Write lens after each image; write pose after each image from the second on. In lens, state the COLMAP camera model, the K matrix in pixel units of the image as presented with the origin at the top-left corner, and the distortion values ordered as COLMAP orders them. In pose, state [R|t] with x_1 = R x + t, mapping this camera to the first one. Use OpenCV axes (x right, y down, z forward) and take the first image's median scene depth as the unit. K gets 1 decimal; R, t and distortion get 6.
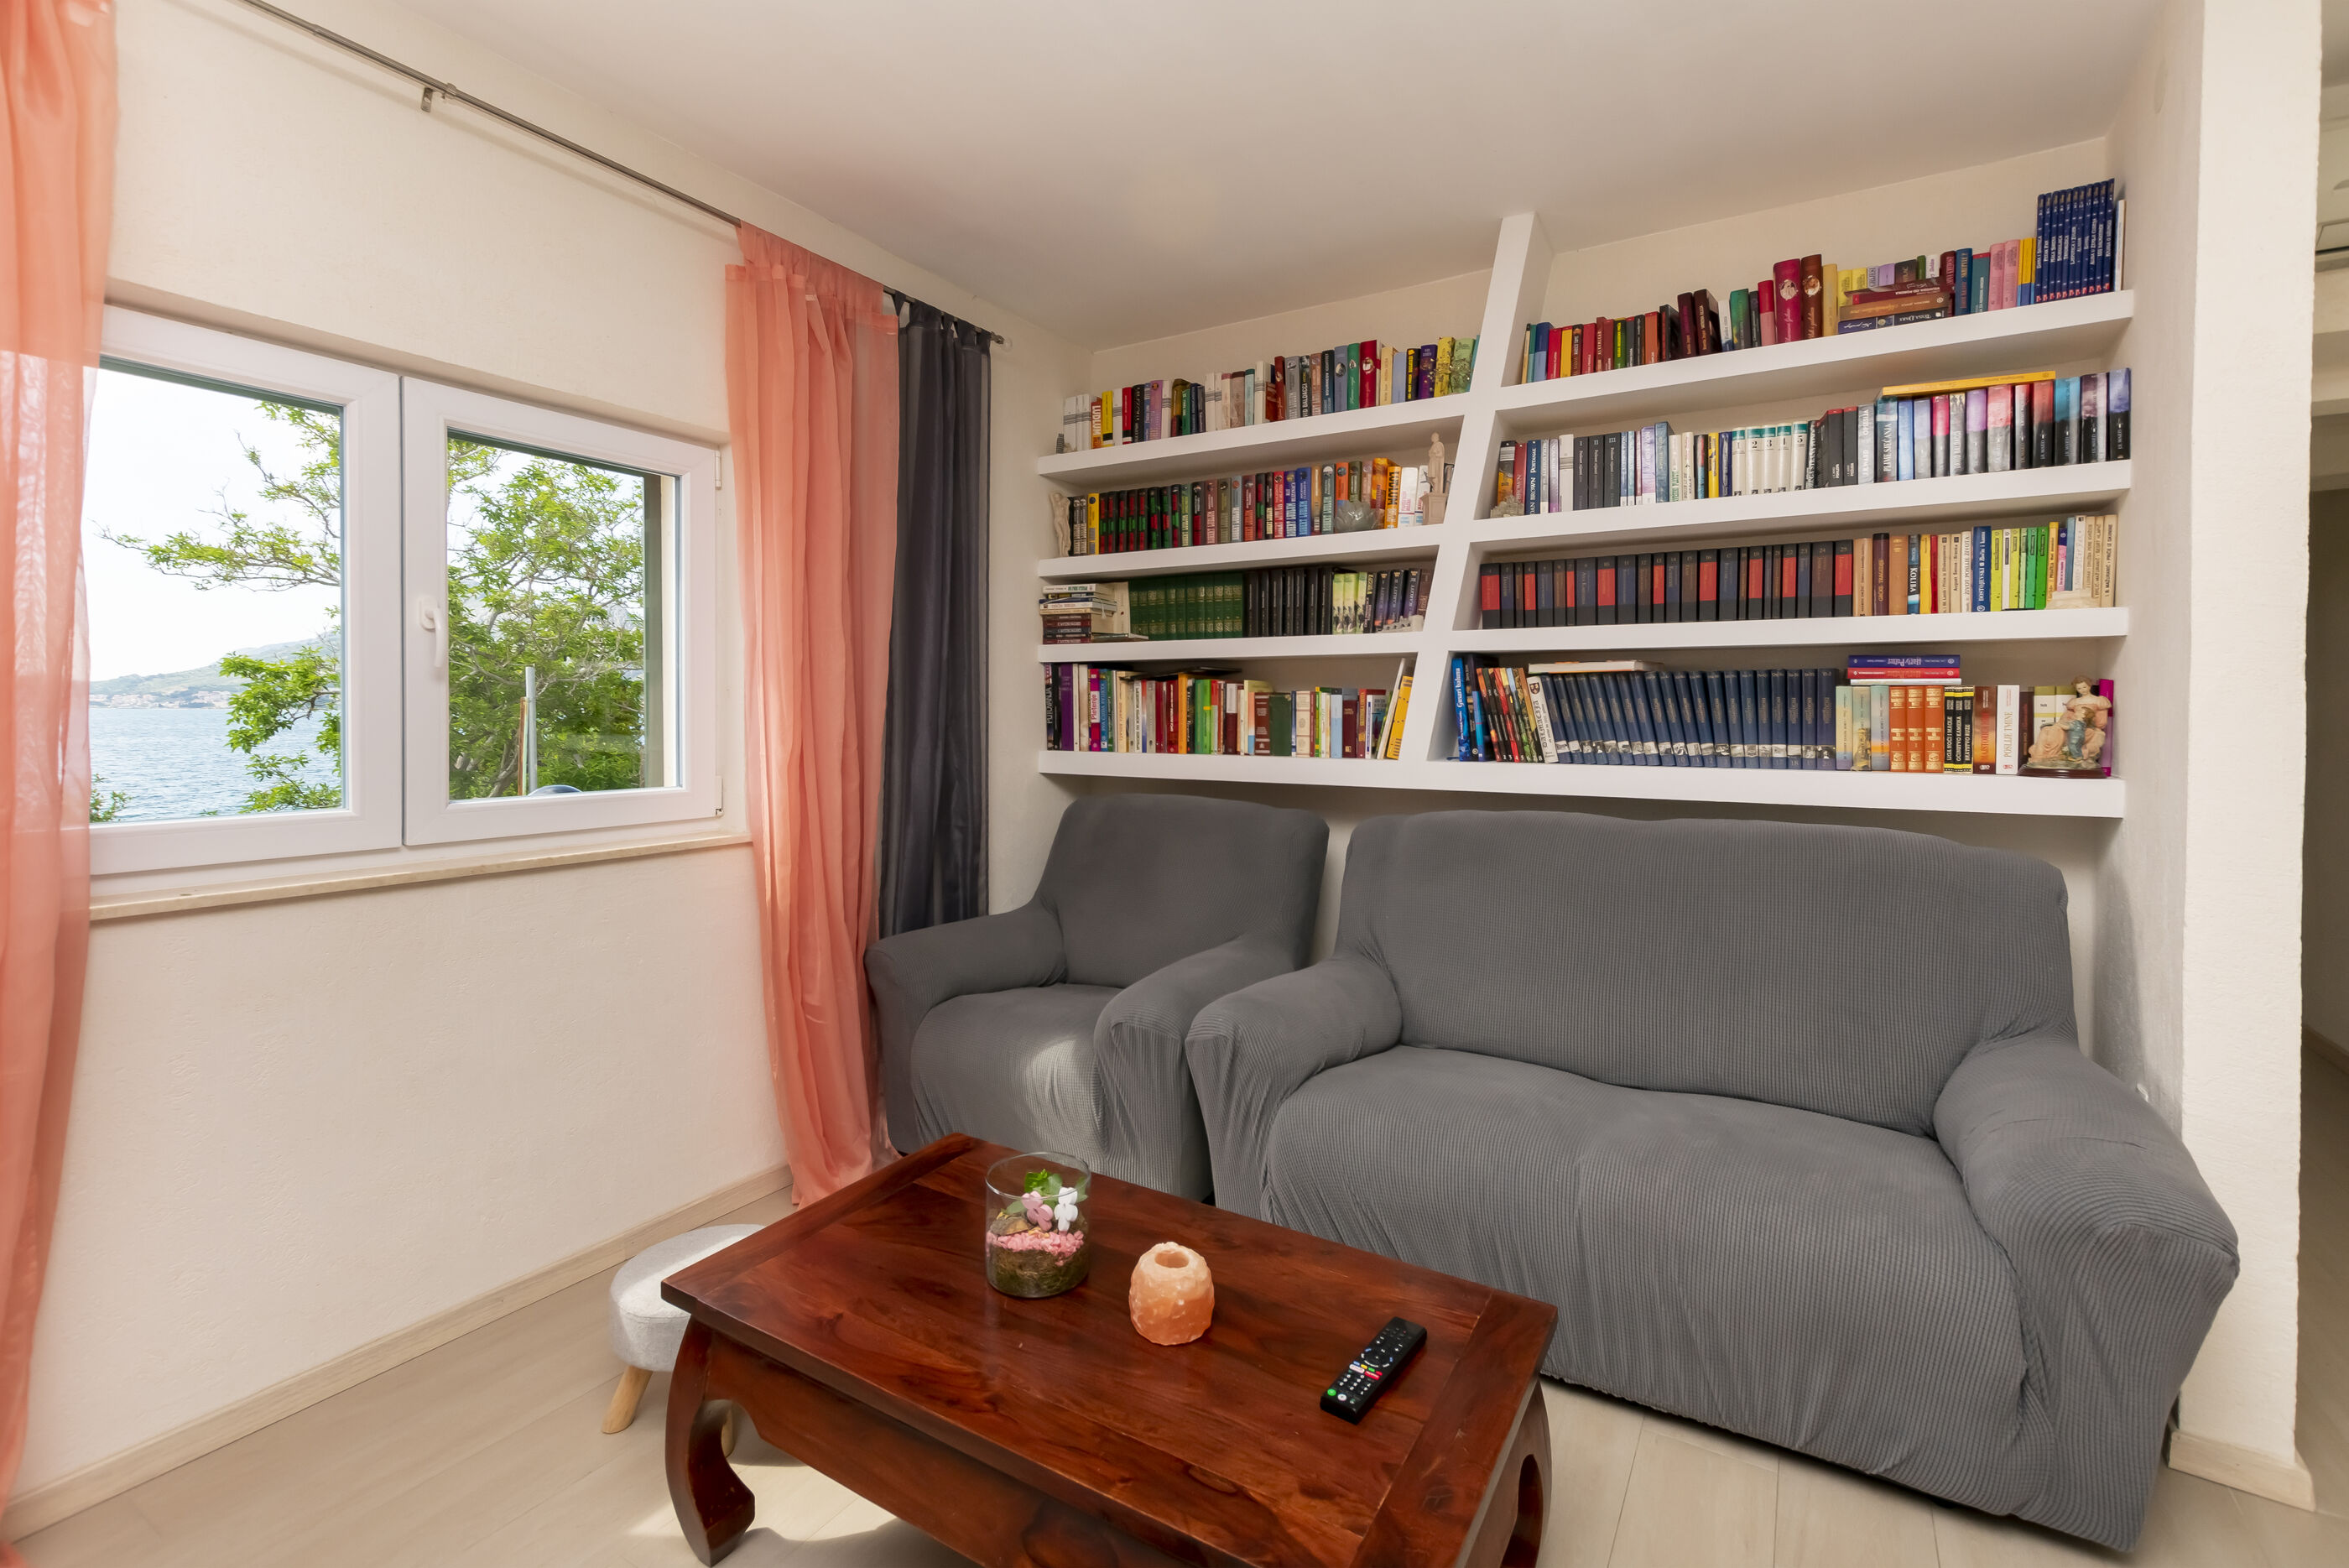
lens RADIAL K [[1014.0, 0, 1209.7], [0, 1014.0, 743.6], [0, 0, 1]] dist [0.003135, 0.000259]
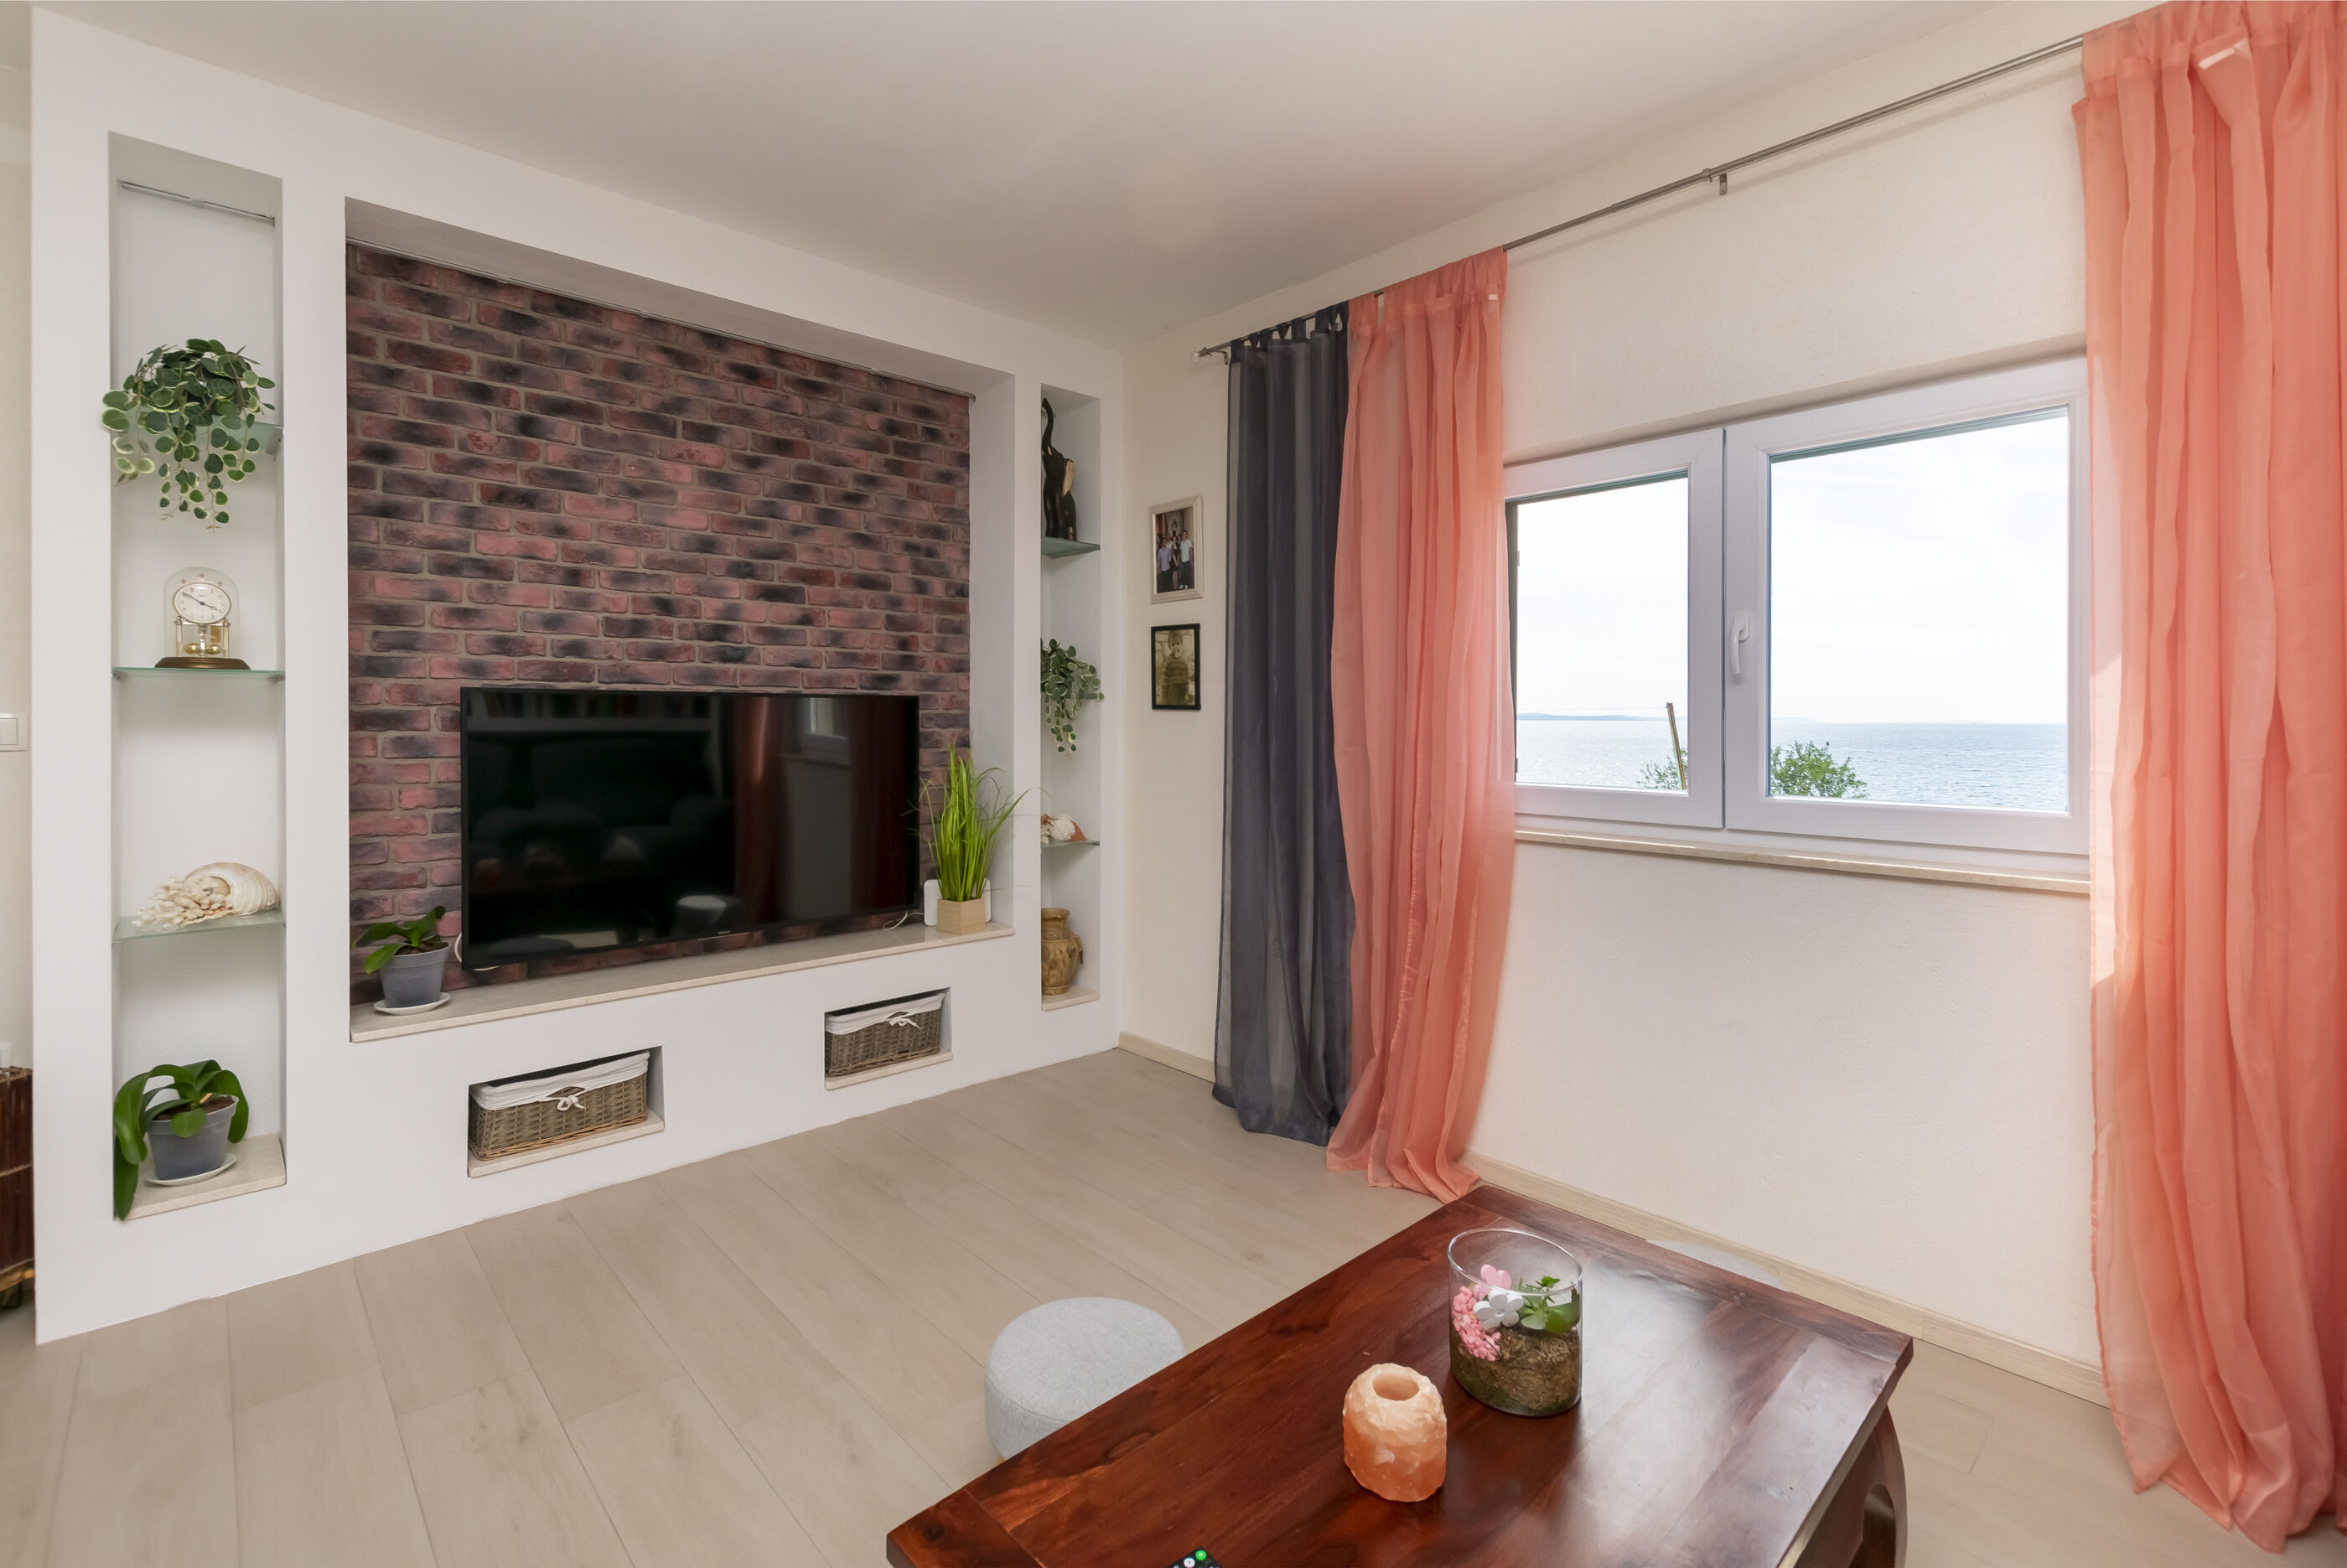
lens RADIAL K [[1023.2, 0, 1131.5], [0, 1023.2, 746.4], [0, 0, 1]] dist [-0.001459, -0.000198]
pose [[-0.305912, 0.016371, -0.951919, 0.369469], [-0.038763, 0.998809, 0.029635, -0.001566], [0.951270, 0.045965, -0.304913, 0.490928]]
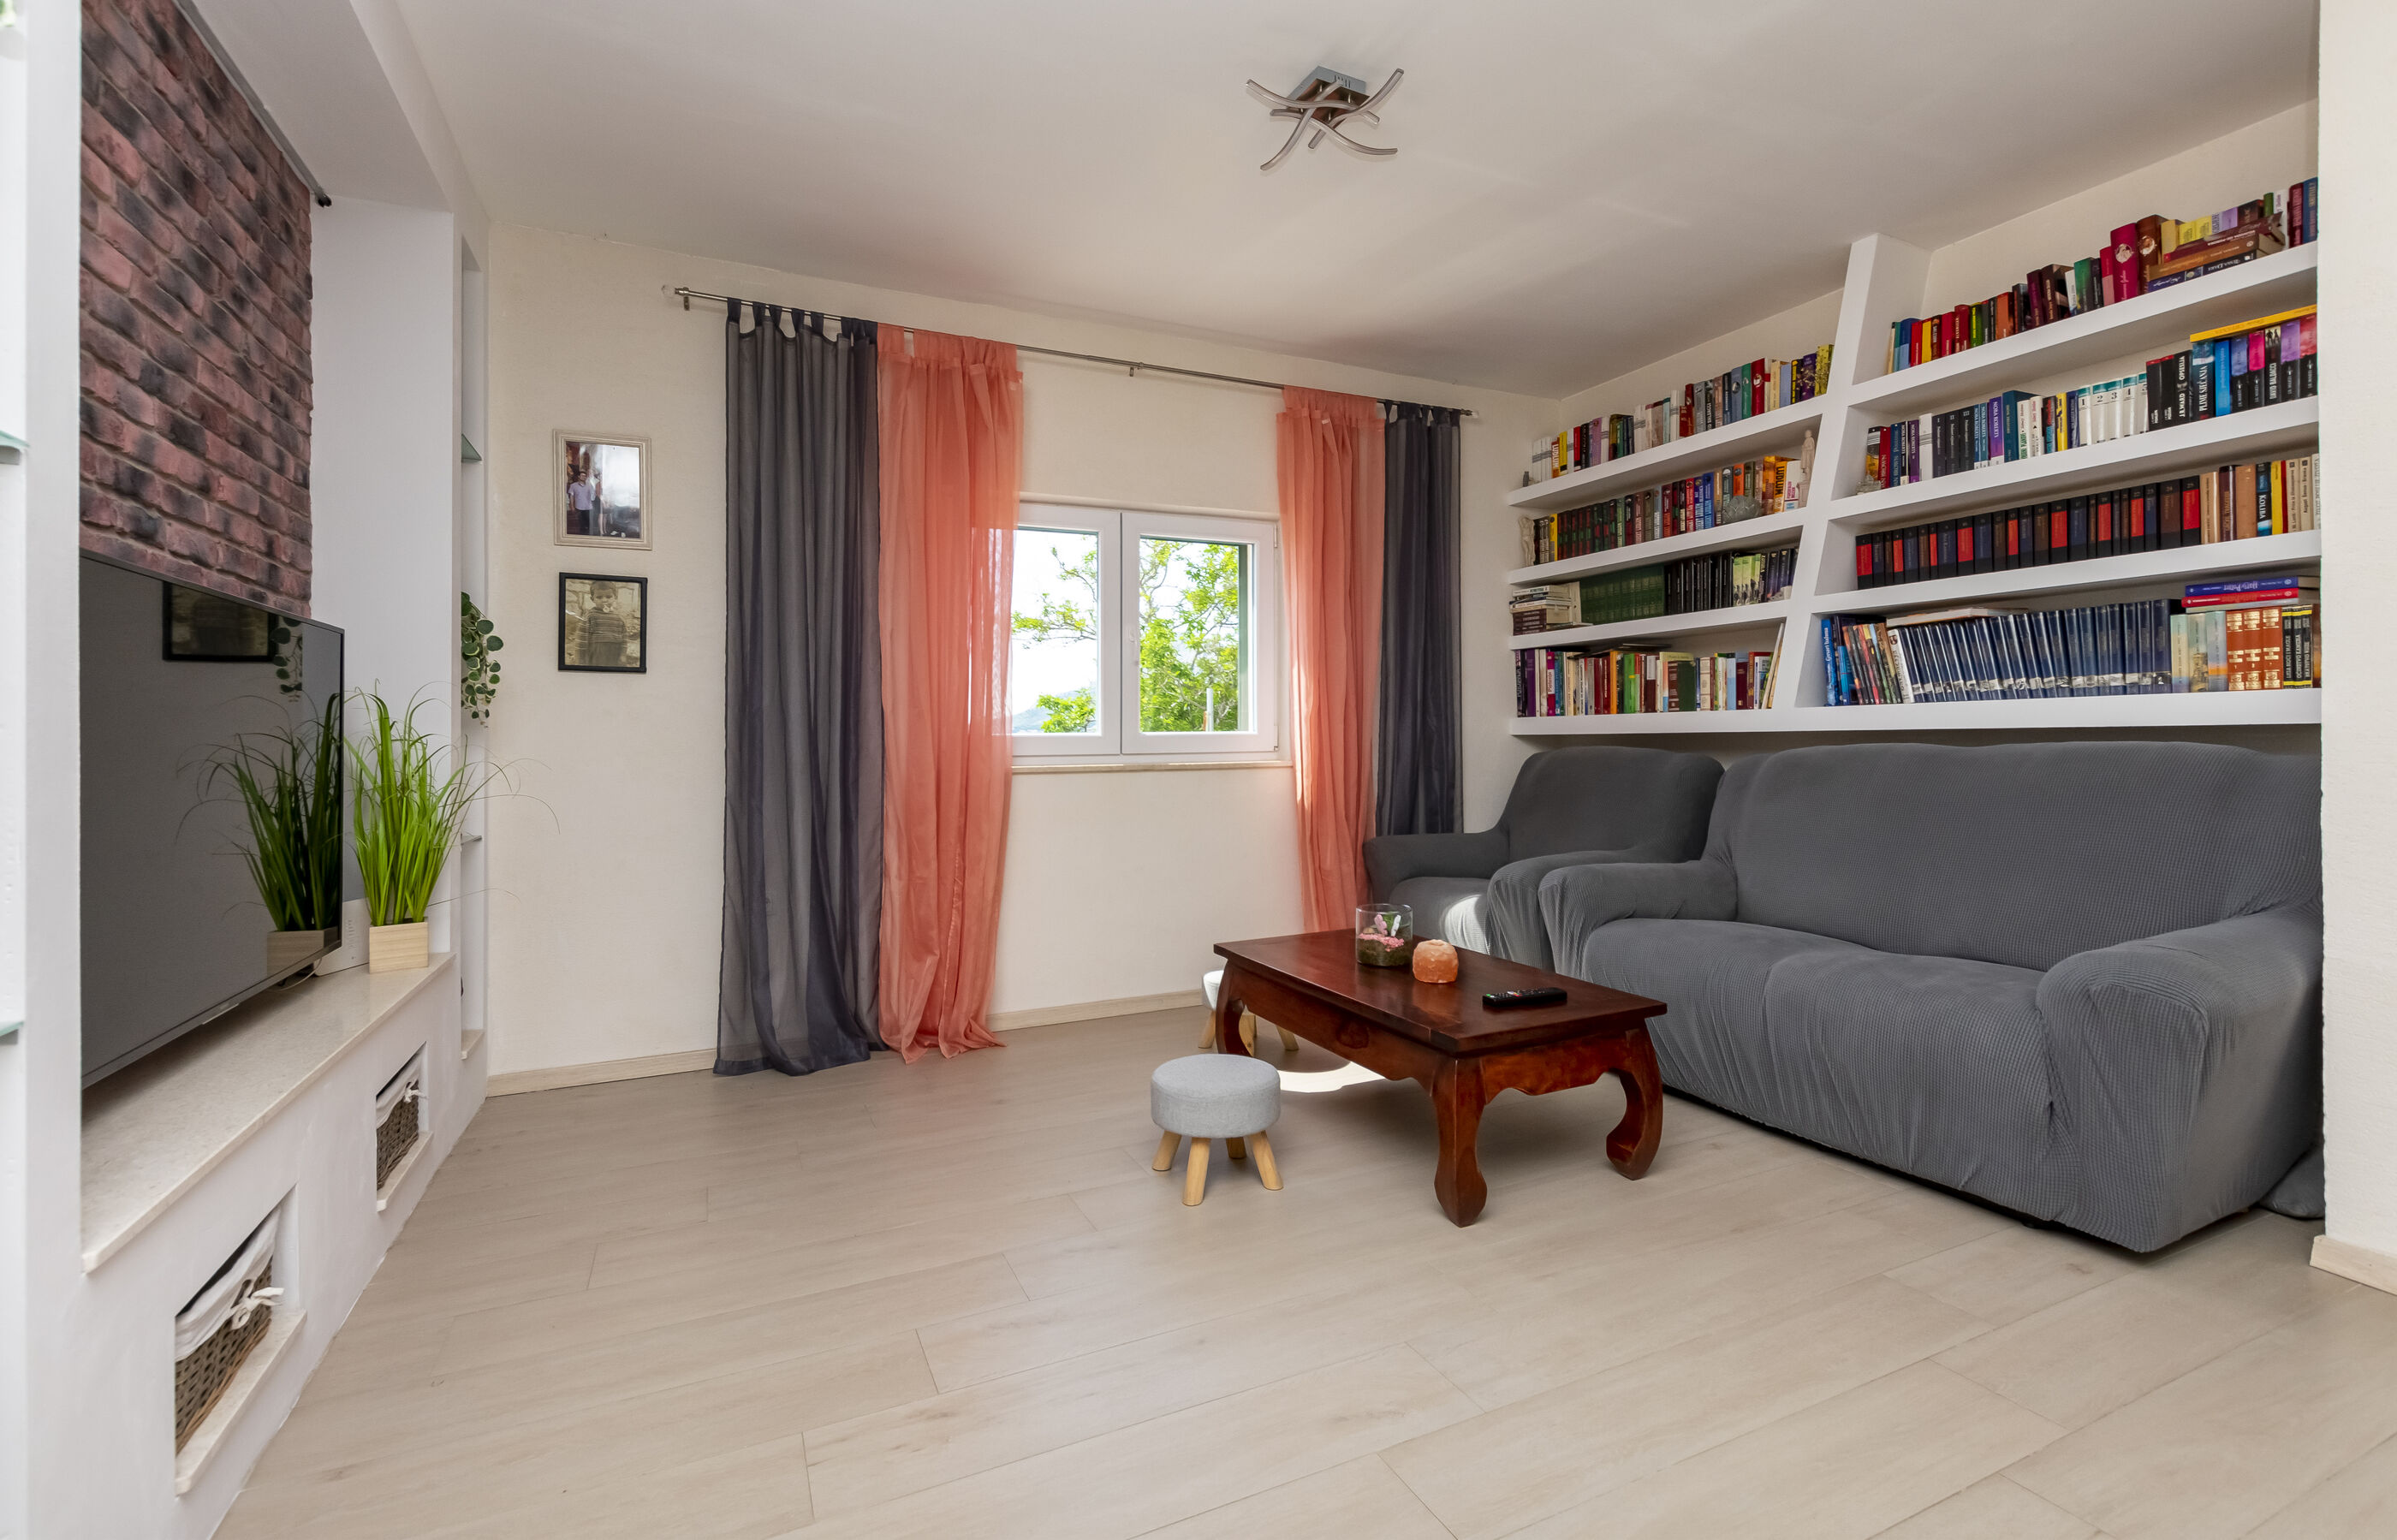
lens RADIAL K [[1087.4, 0, 1245.9], [0, 1087.4, 756.1], [0, 0, 1]] dist [-0.001283, -0.000801]
pose [[0.838407, -0.009128, -0.544969, 0.367012], [0.000008, 0.999860, -0.016736, 0.095368], [0.545045, 0.014027, 0.838289, -0.416912]]
